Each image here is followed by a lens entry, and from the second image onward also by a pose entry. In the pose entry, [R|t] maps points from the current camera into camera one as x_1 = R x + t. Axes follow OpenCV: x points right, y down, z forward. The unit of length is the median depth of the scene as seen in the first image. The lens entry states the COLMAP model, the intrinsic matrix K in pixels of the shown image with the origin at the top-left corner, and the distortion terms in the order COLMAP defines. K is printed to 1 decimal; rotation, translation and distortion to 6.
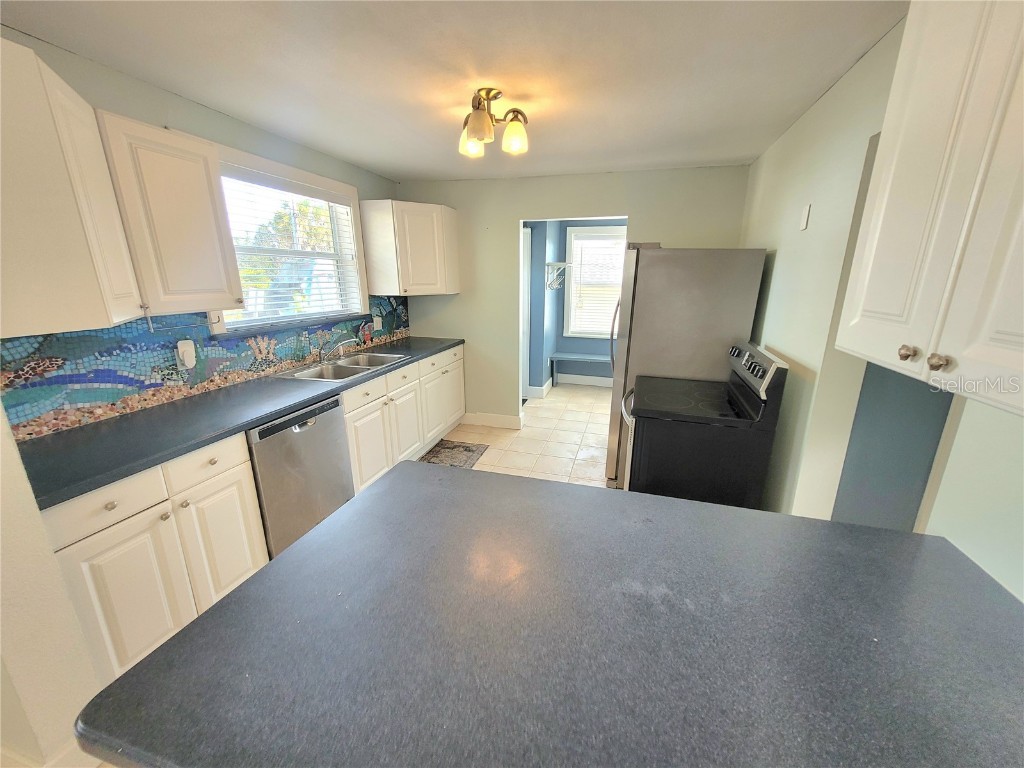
lens RADIAL K [[400.3, 0, 517.0], [0, 400.3, 384.4], [0, 0, 1]] dist [0.000074, 0.000174]
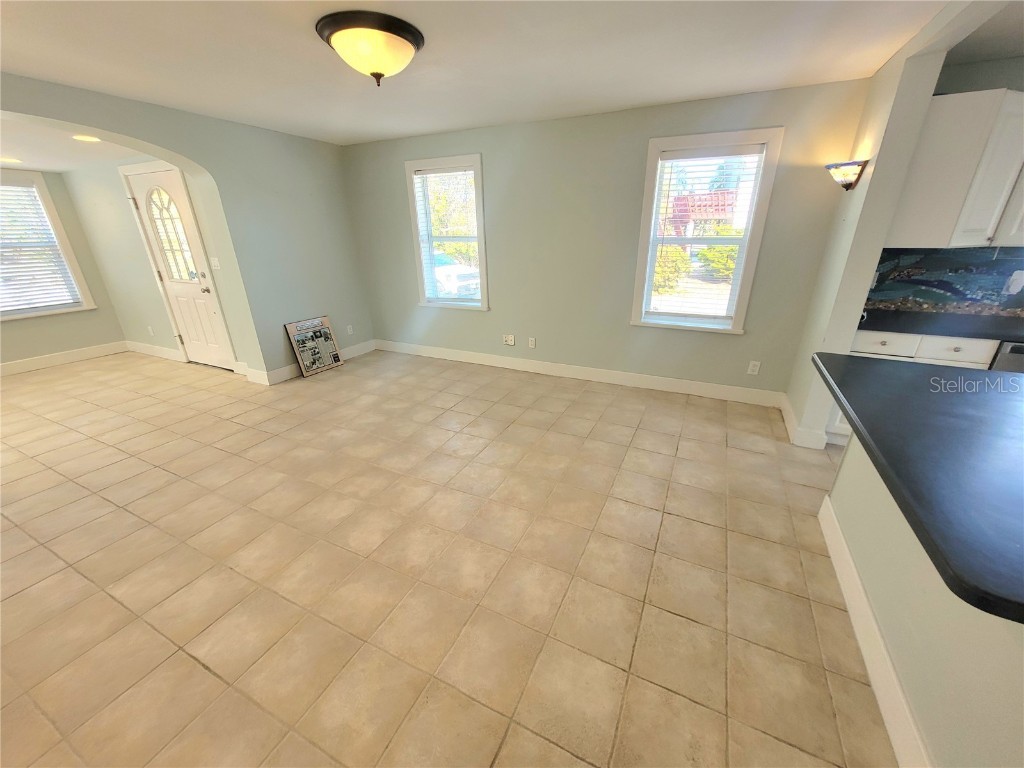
lens RADIAL K [[400.3, 0, 514.6], [0, 400.3, 386.4], [0, 0, 1]] dist [0.000074, 0.000174]
pose [[-0.178941, 0.365982, -0.913256, 0.827817], [-0.248674, 0.881275, 0.401890, 0.113269], [0.951915, 0.299018, -0.066686, -0.363816]]
